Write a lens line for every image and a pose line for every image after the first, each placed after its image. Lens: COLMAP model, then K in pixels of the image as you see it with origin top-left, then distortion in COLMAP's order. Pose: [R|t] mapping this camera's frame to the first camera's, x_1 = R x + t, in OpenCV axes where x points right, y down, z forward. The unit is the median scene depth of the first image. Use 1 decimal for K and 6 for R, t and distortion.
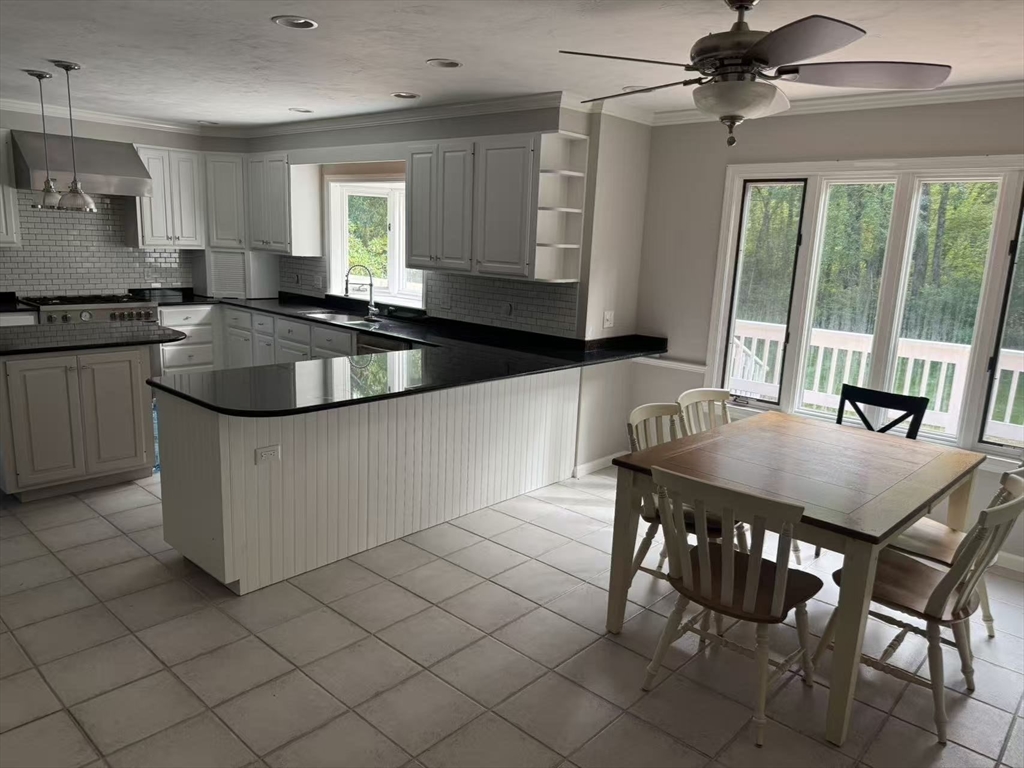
lens RADIAL K [[715.1, 0, 512.6], [0, 715.1, 386.1], [0, 0, 1]] dist [-0.029144, -0.019165]
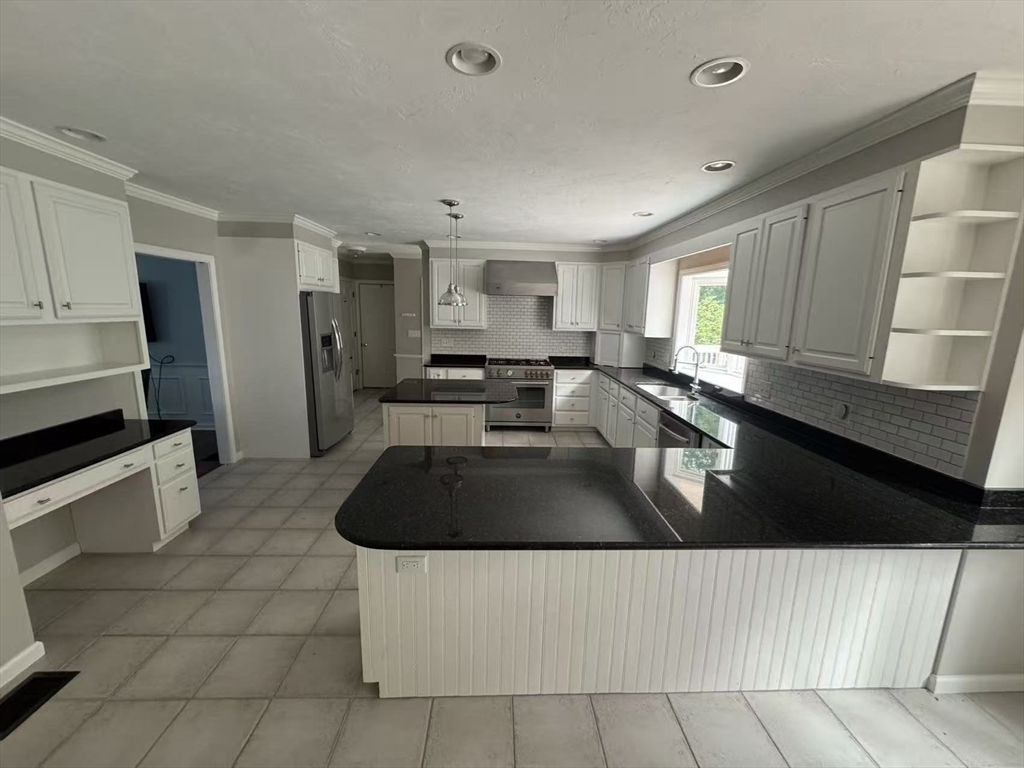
lens RADIAL K [[402.2, 0, 511.0], [0, 402.2, 383.9], [0, 0, 1]] dist [-0.007755, 0.000124]
pose [[0.696979, 0.094352, -0.710857, 0.049532], [-0.132715, 0.991153, 0.001432, -0.090066], [0.704704, 0.093343, 0.703335, 0.437355]]
